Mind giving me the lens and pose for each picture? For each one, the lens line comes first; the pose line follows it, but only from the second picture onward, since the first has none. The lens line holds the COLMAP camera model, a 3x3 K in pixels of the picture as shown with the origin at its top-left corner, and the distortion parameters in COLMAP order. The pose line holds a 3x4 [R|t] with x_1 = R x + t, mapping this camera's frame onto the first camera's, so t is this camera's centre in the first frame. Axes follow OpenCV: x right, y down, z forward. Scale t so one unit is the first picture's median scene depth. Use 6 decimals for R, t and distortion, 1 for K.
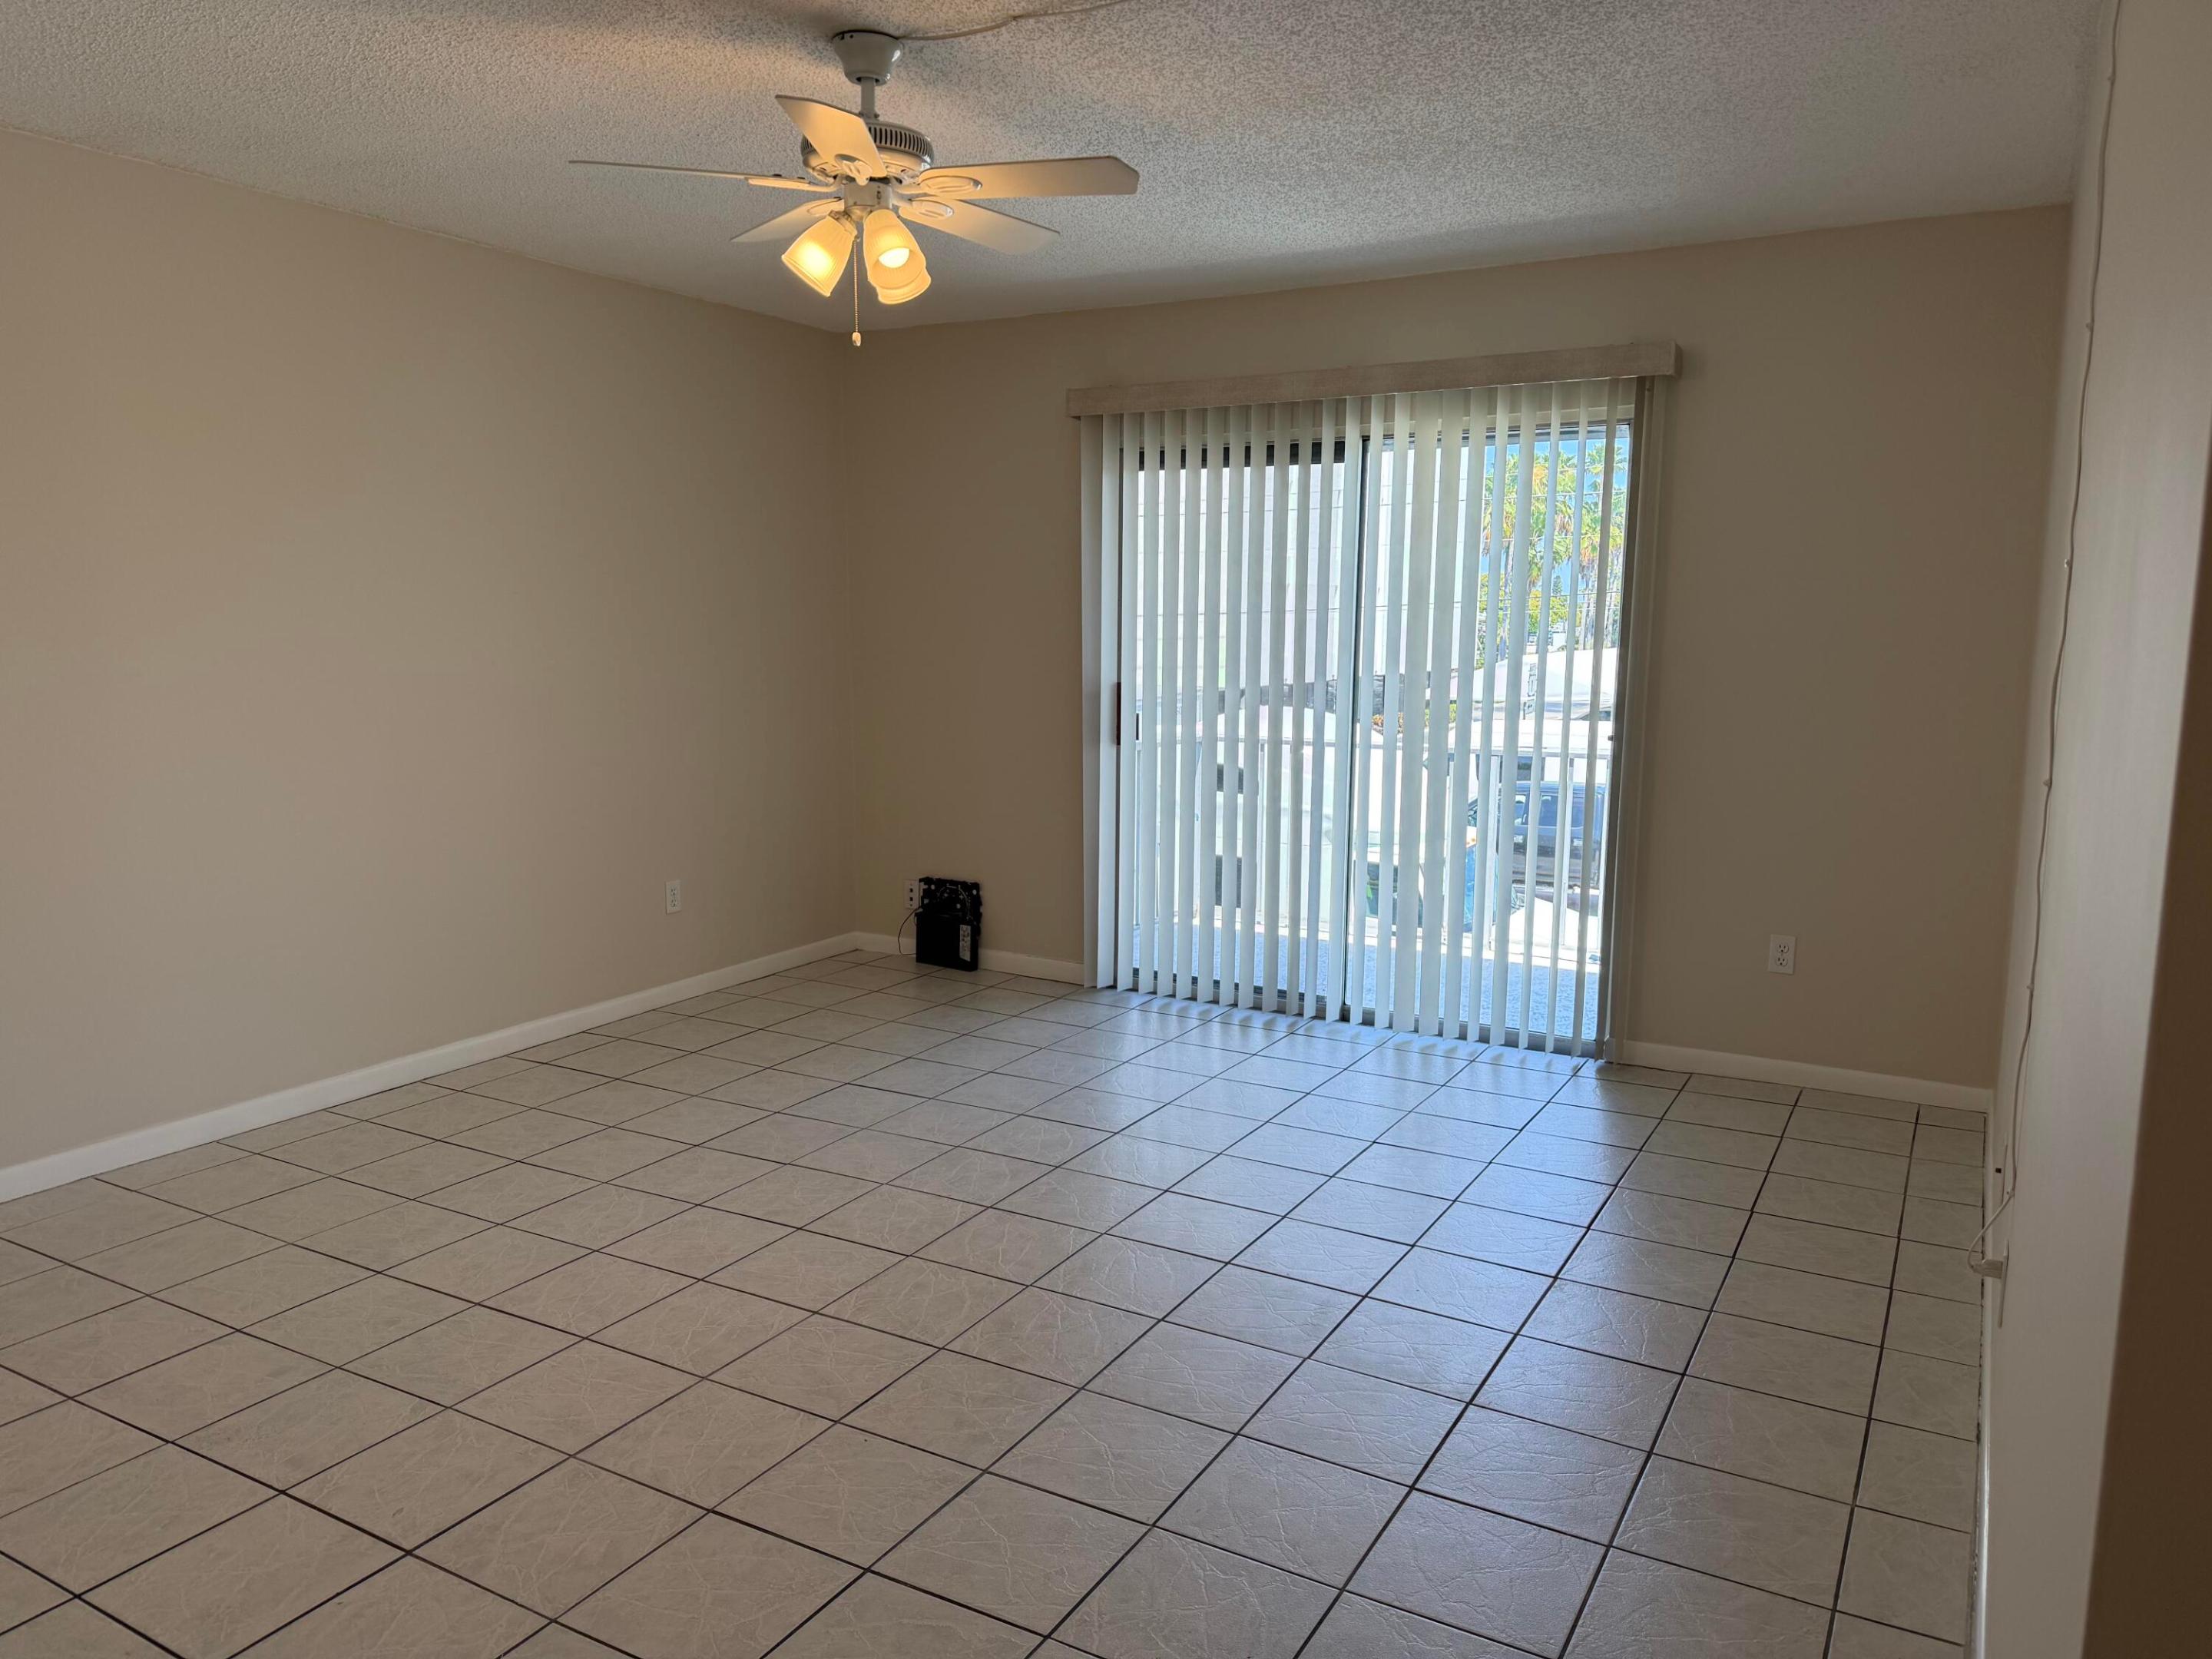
lens RADIAL K [[1565.1, 0, 1101.9], [0, 1565.1, 836.9], [0, 0, 1]] dist [0.083424, -0.076726]
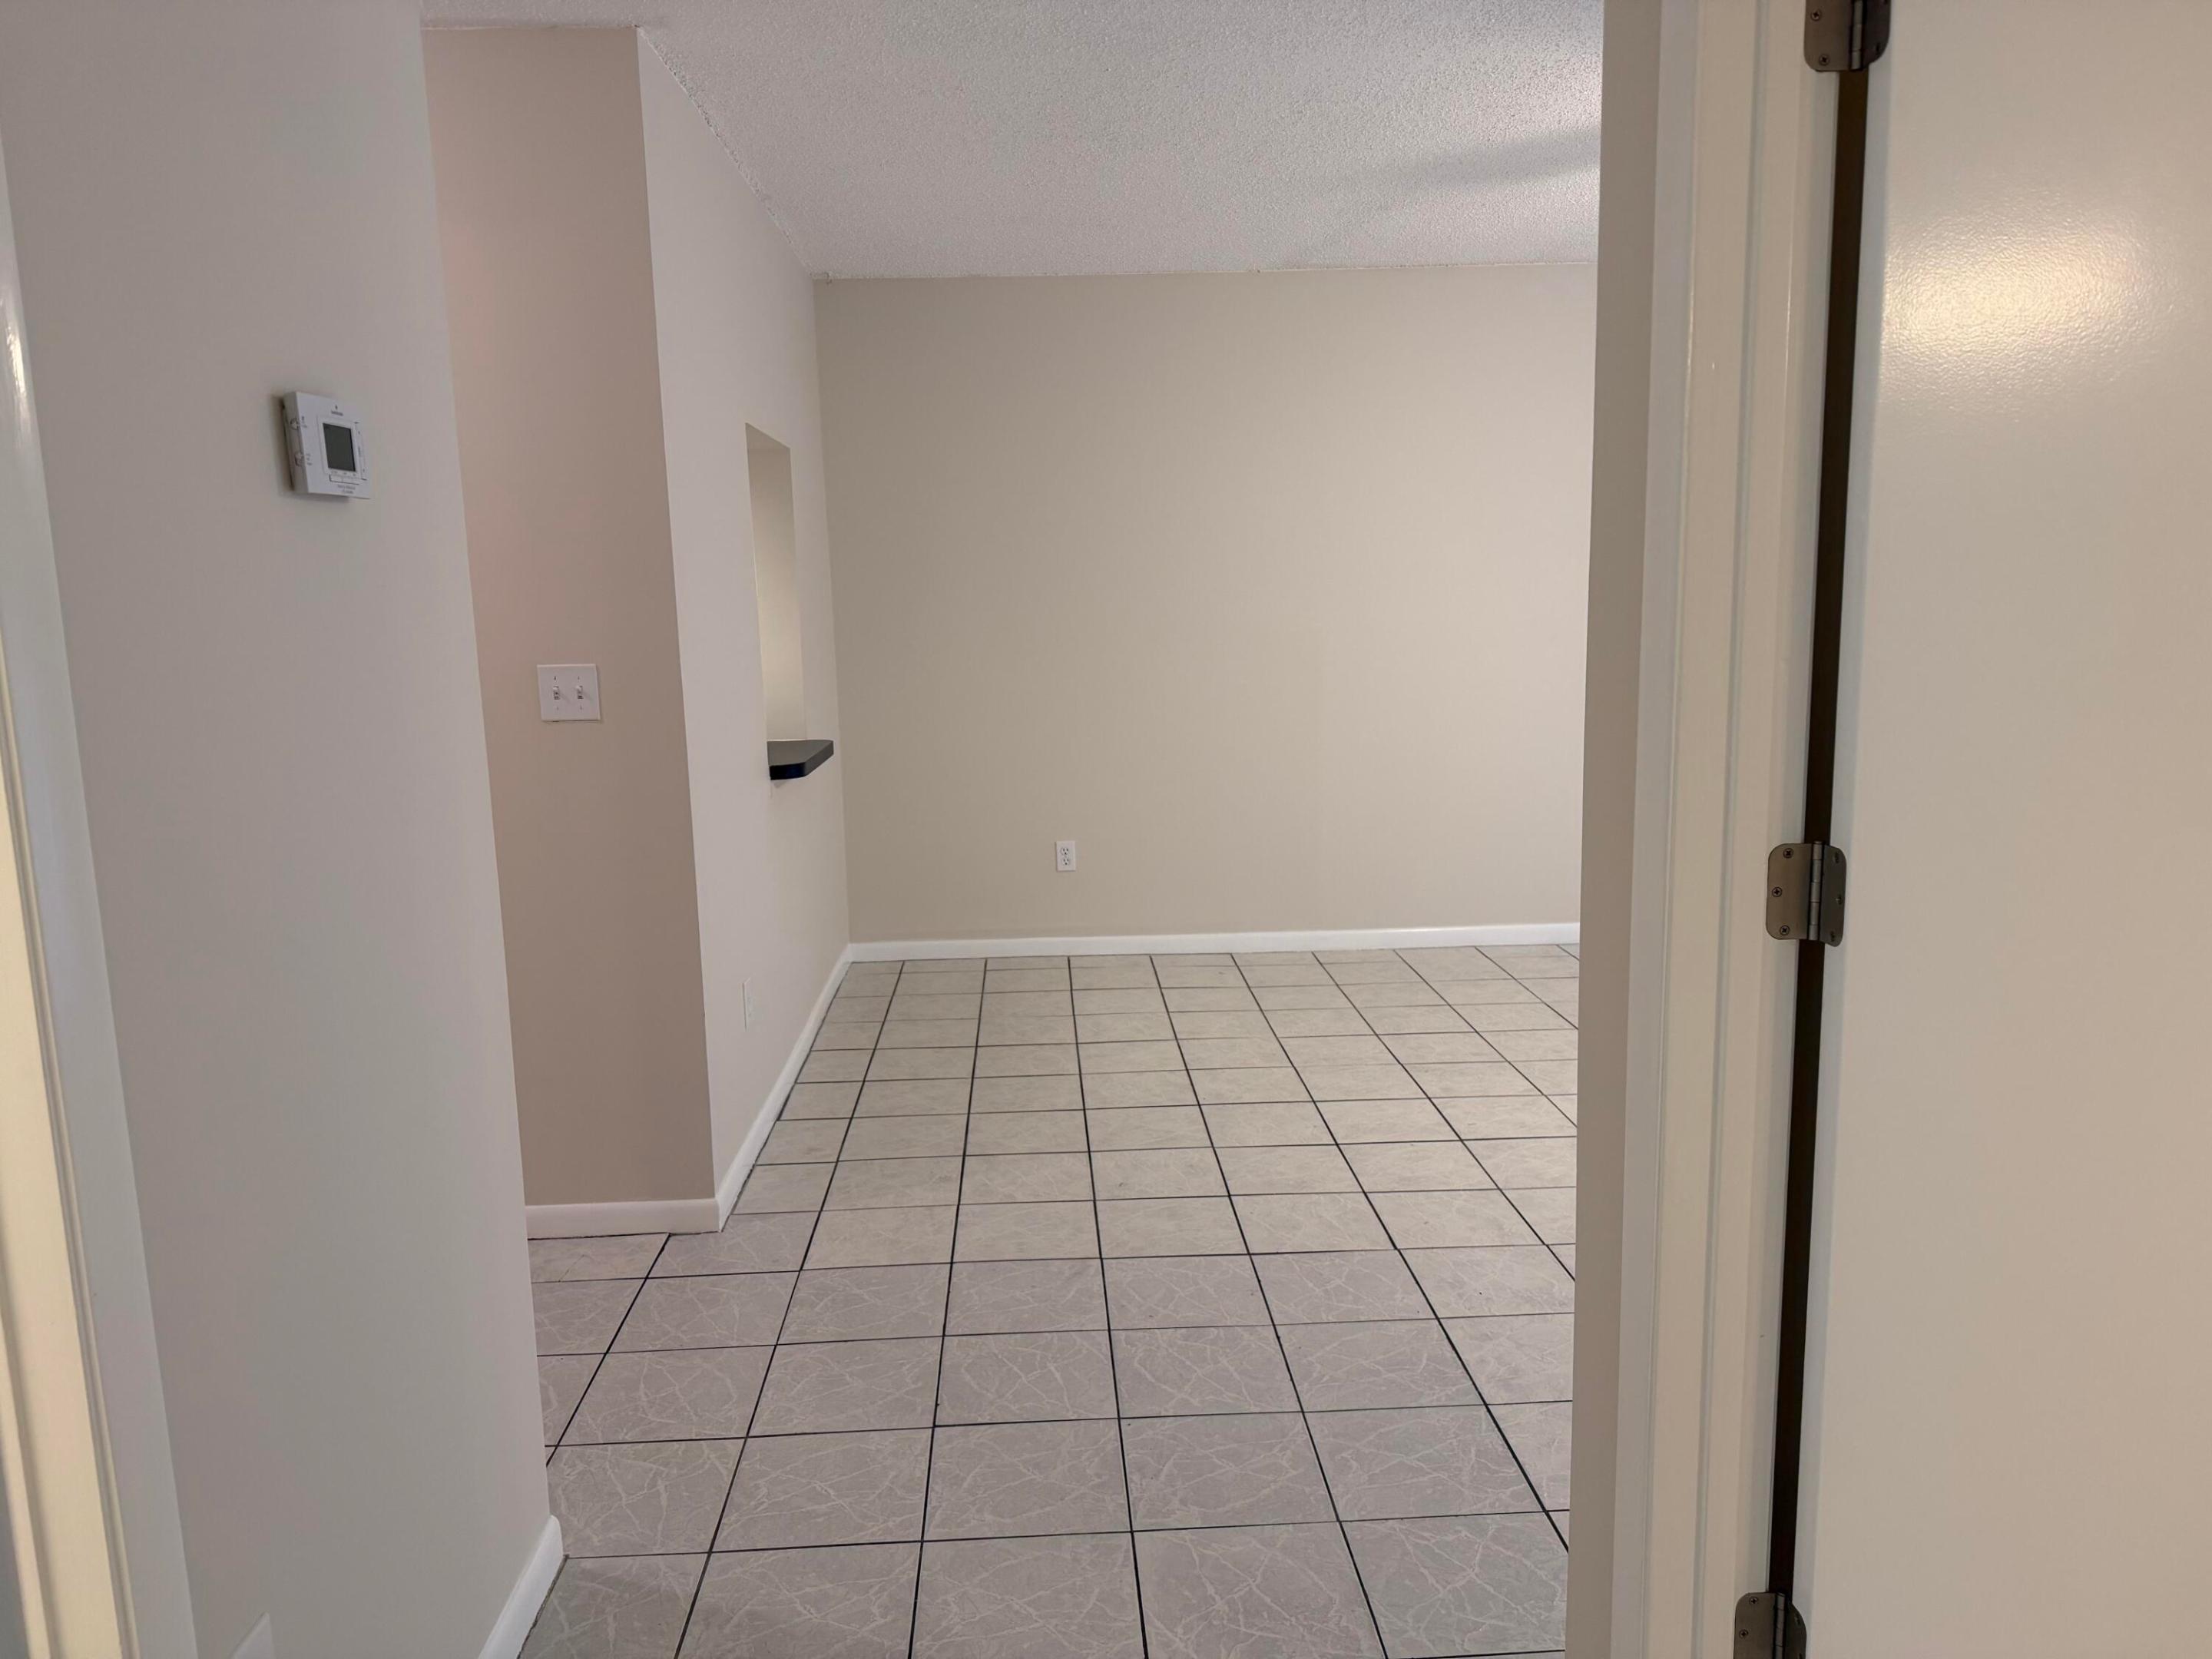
lens RADIAL K [[1565.1, 0, 1102.8], [0, 1565.1, 836.1], [0, 0, 1]] dist [0.083424, -0.076726]
pose [[0.545666, 0.111820, -0.830509, 0.510418], [-0.096914, 0.992828, 0.070000, 0.047257], [0.832380, 0.042291, 0.552590, -0.159267]]
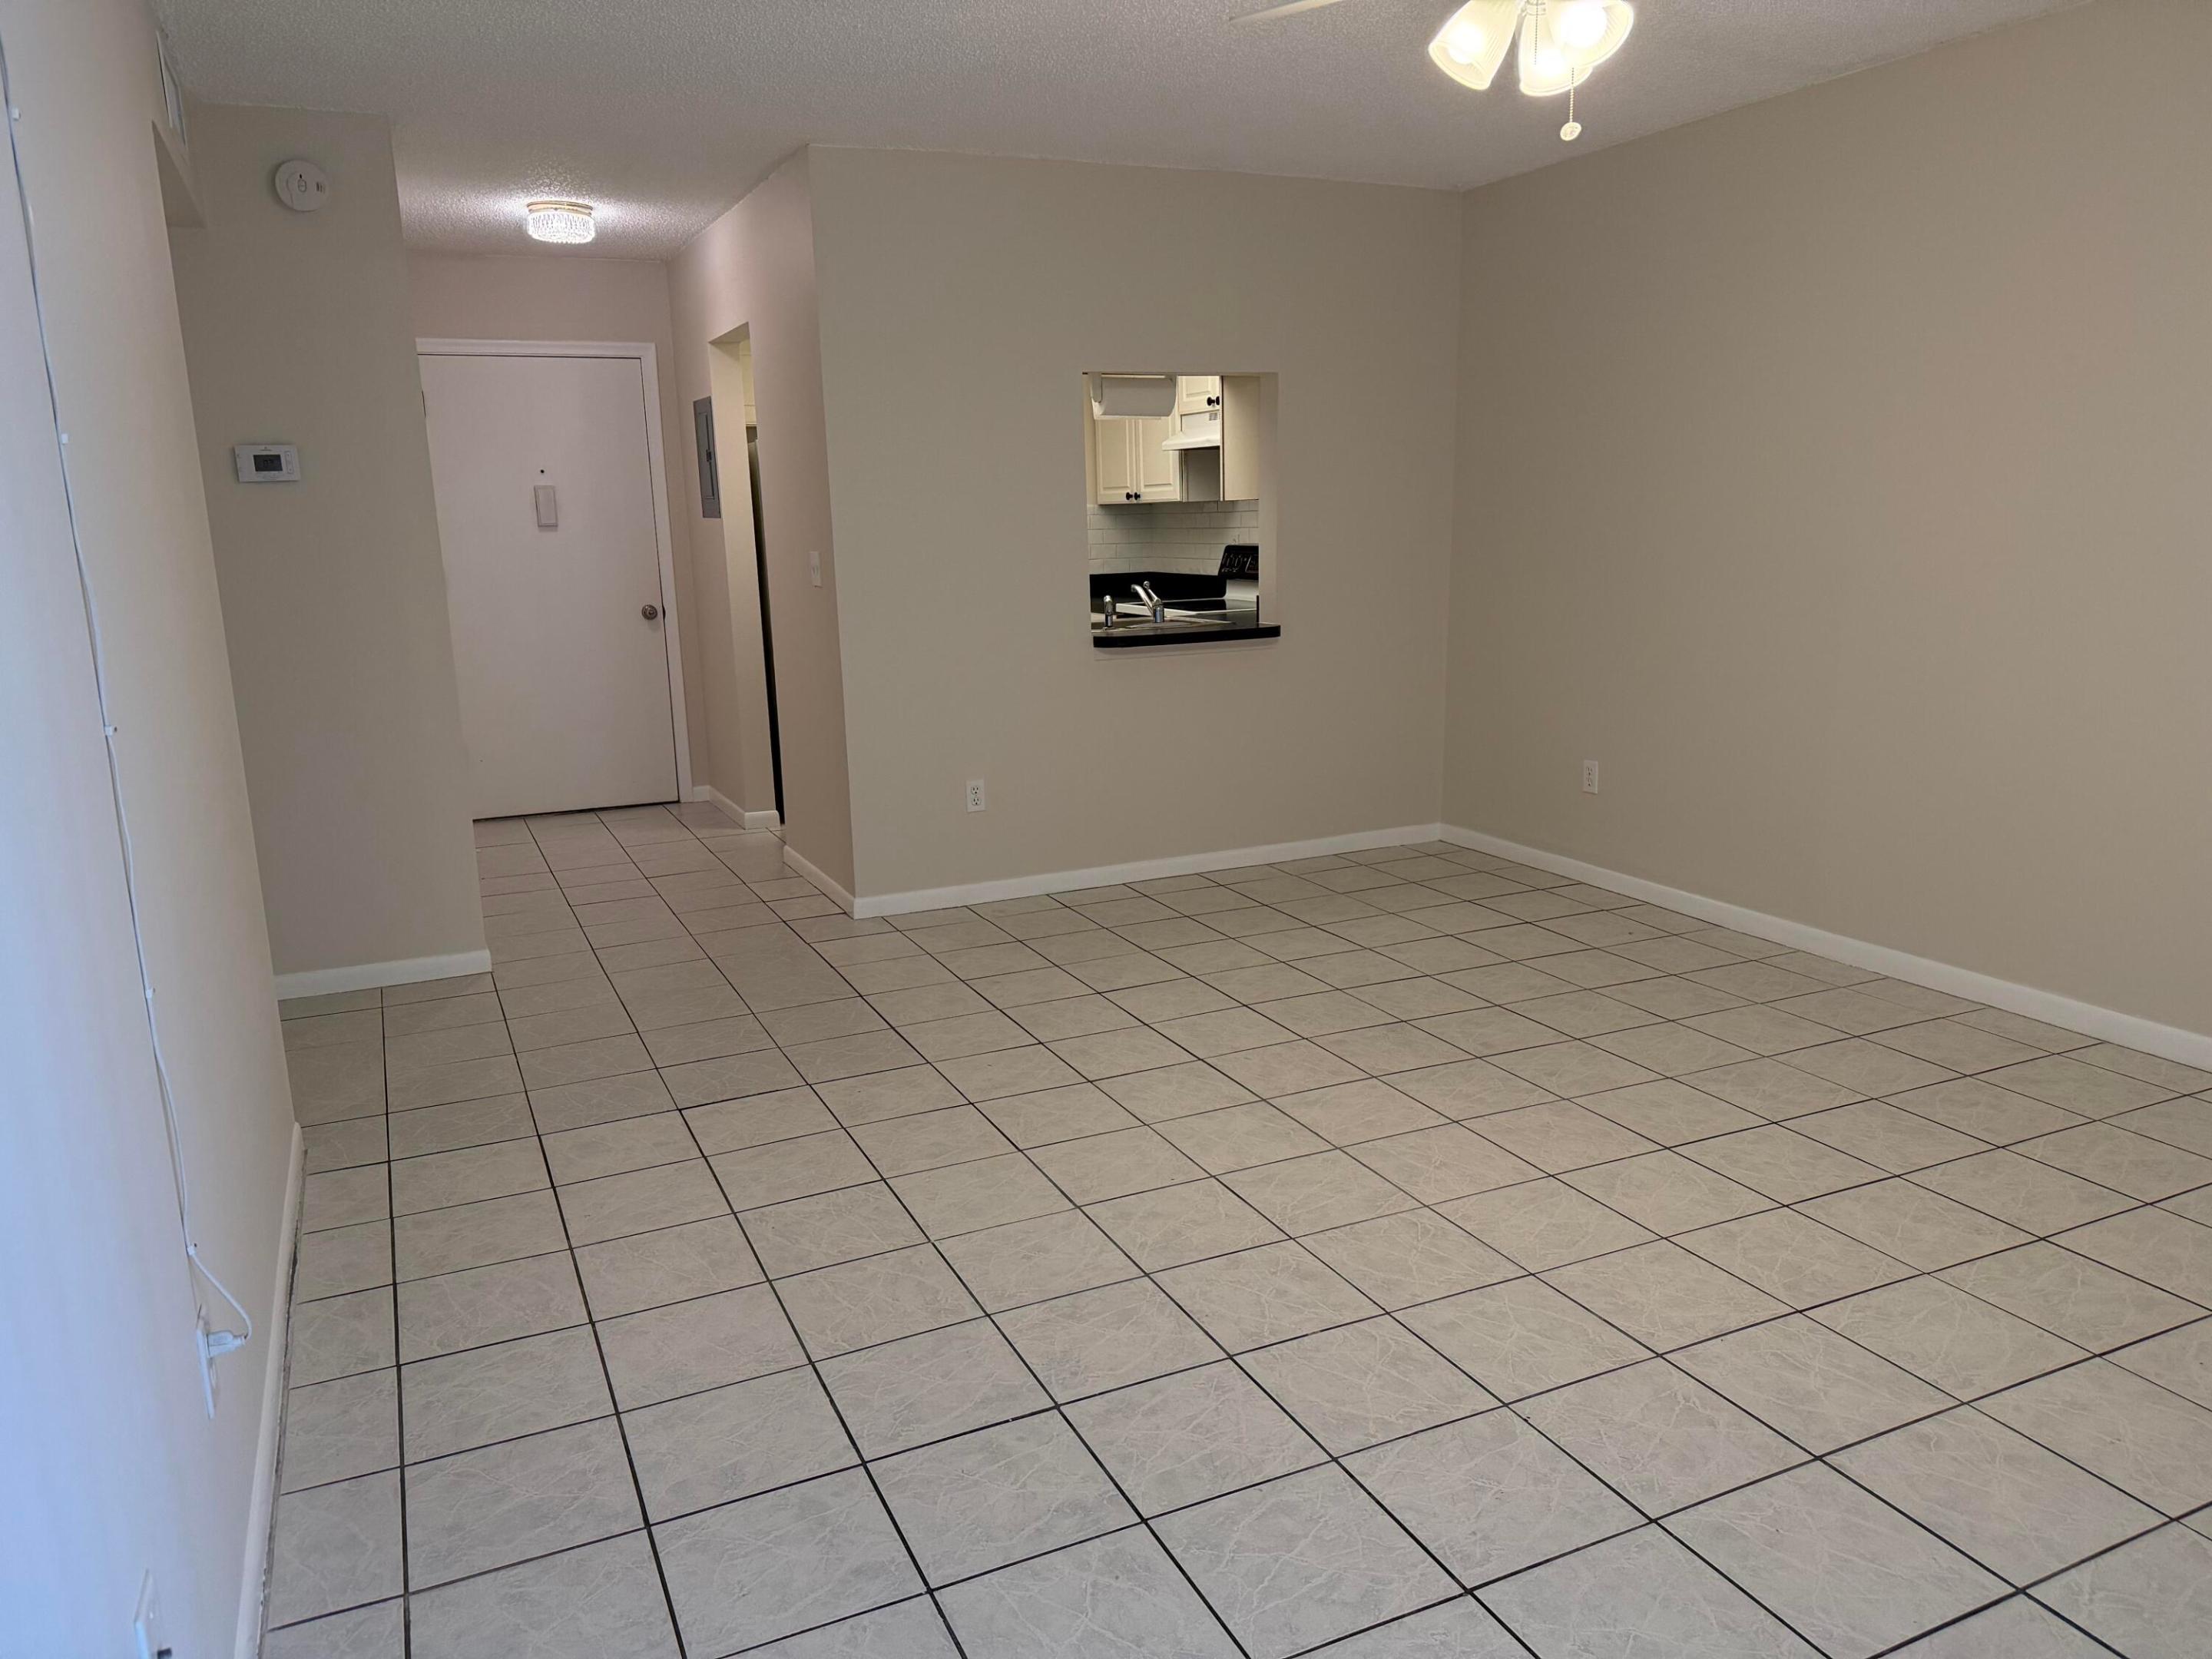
lens RADIAL K [[1565.1, 0, 1113.0], [0, 1565.1, 809.2], [0, 0, 1]] dist [0.083424, -0.076726]
pose [[-0.576861, 0.166591, -0.799674, 0.694904], [-0.093550, 0.959067, 0.267281, -0.187218], [0.811467, 0.228994, -0.537664, 1.341087]]
